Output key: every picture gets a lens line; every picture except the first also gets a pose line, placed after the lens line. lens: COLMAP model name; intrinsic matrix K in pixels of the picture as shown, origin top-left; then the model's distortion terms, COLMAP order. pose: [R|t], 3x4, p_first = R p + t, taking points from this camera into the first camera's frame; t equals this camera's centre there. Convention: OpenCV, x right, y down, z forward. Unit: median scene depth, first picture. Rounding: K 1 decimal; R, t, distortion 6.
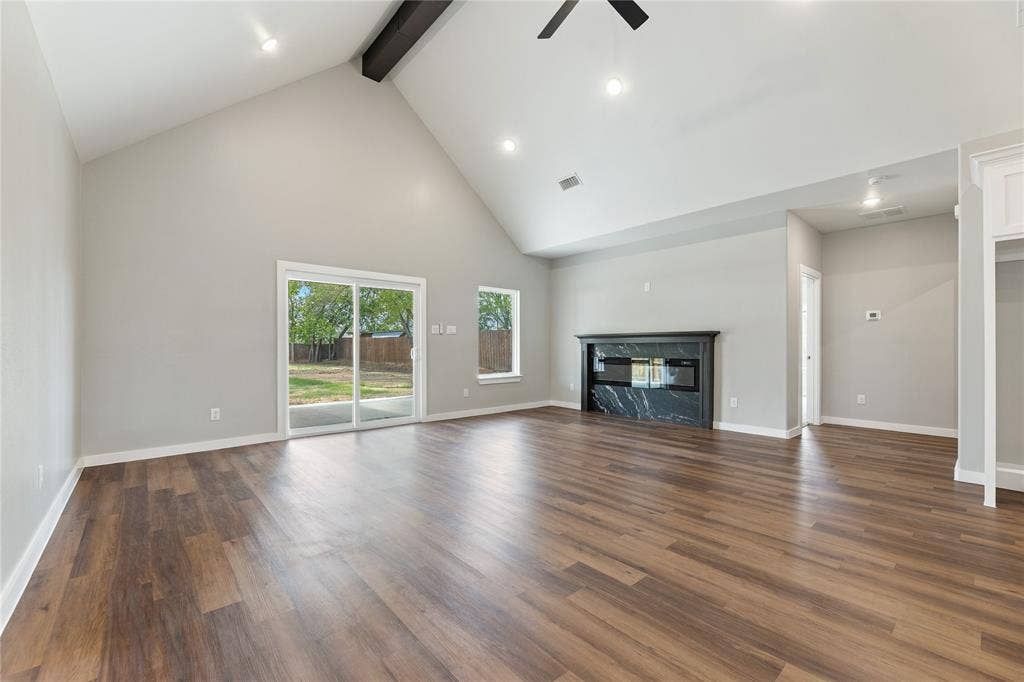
lens RADIAL K [[420.8, 0, 517.3], [0, 420.8, 349.2], [0, 0, 1]] dist [0.005490, -0.001998]
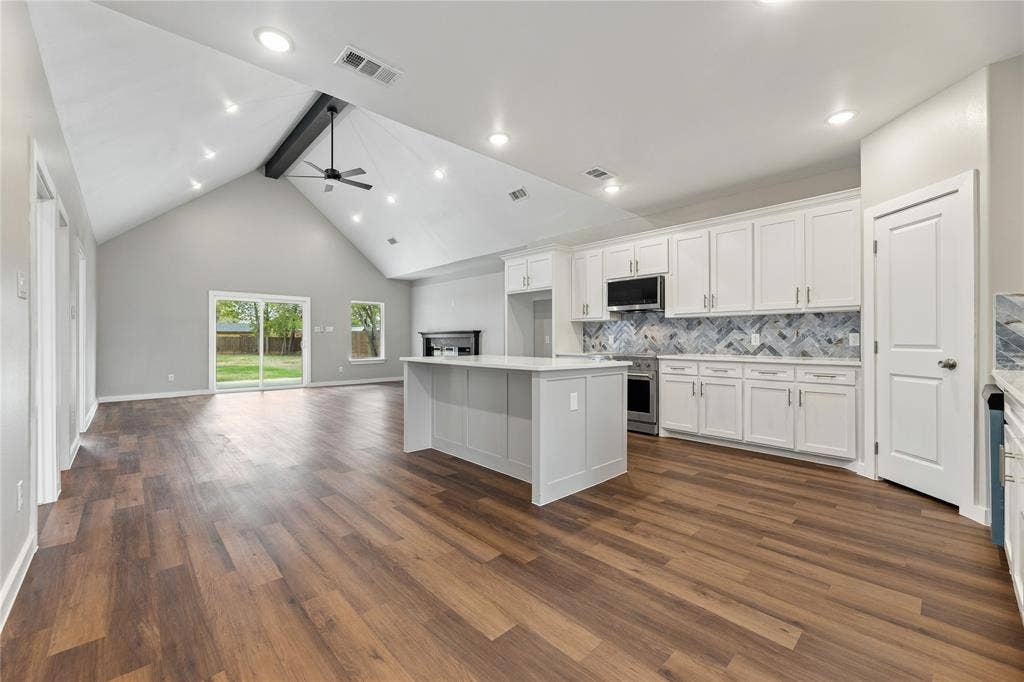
lens RADIAL K [[420.8, 0, 528.1], [0, 420.8, 344.5], [0, 0, 1]] dist [0.005490, -0.001998]
pose [[0.999806, -0.002269, 0.019587, 0.560242], [0.002131, 0.999973, 0.007037, 0.001798], [-0.019602, -0.006994, 0.999783, -0.606528]]
